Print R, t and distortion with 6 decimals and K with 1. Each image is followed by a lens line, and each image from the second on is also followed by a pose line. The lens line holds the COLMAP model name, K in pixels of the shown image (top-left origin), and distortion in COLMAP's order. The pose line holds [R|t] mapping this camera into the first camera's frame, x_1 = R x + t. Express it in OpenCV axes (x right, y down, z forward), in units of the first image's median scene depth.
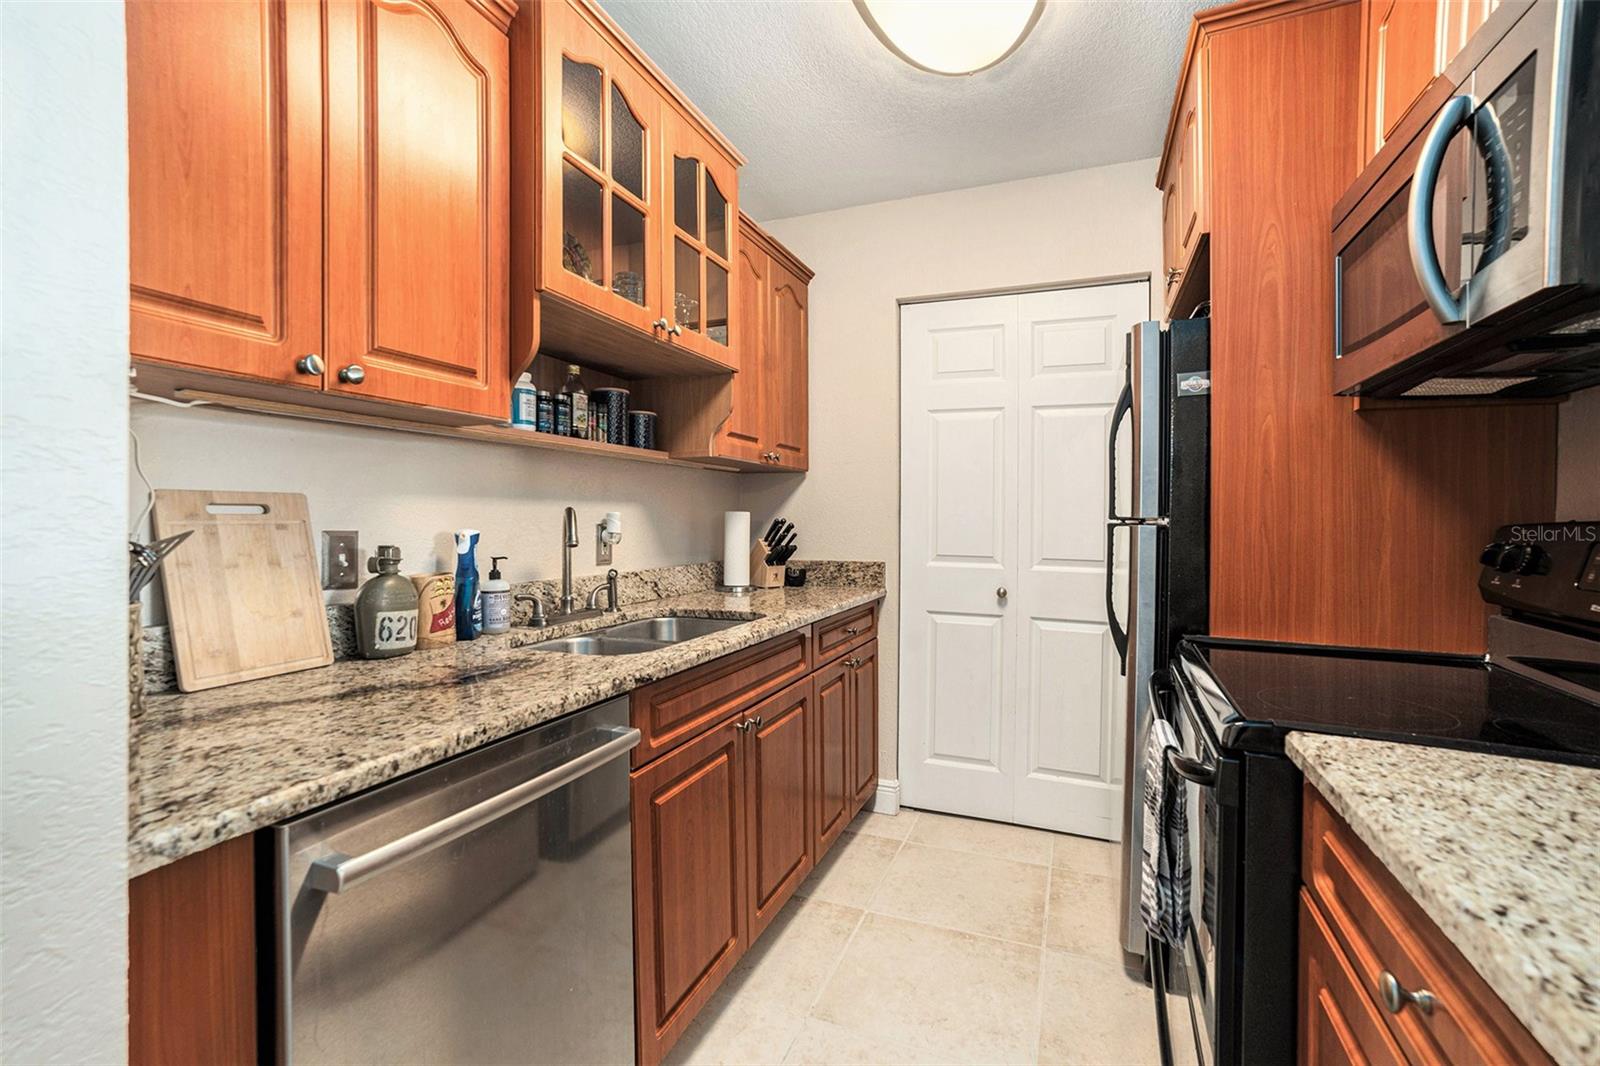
lens RADIAL K [[713.6, 0, 798.3], [0, 713.6, 531.7], [0, 0, 1]] dist [0.005668, 0.003866]
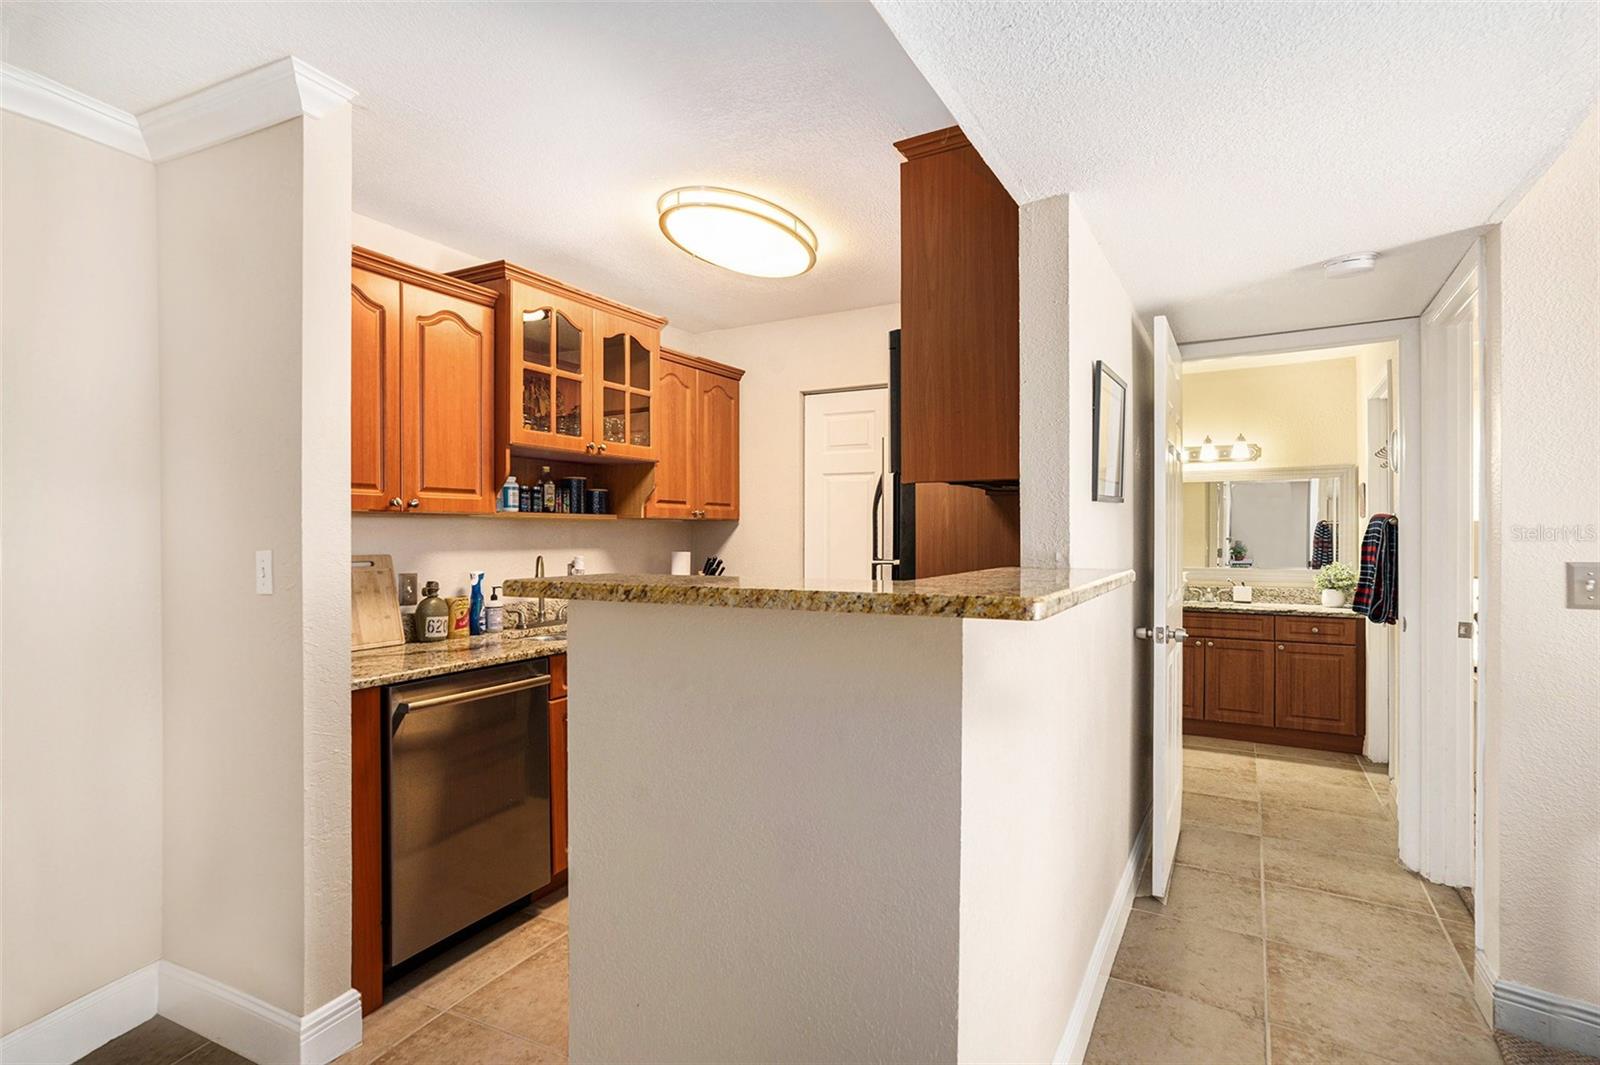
lens RADIAL K [[828.8, 0, 839.0], [0, 828.8, 535.3], [0, 0, 1]] dist [-0.001207, -0.000768]
pose [[0.996208, -0.010140, -0.086408, 0.544009], [0.008714, 0.999820, -0.016860, -0.045429], [0.086564, 0.016044, 0.996117, -0.861057]]
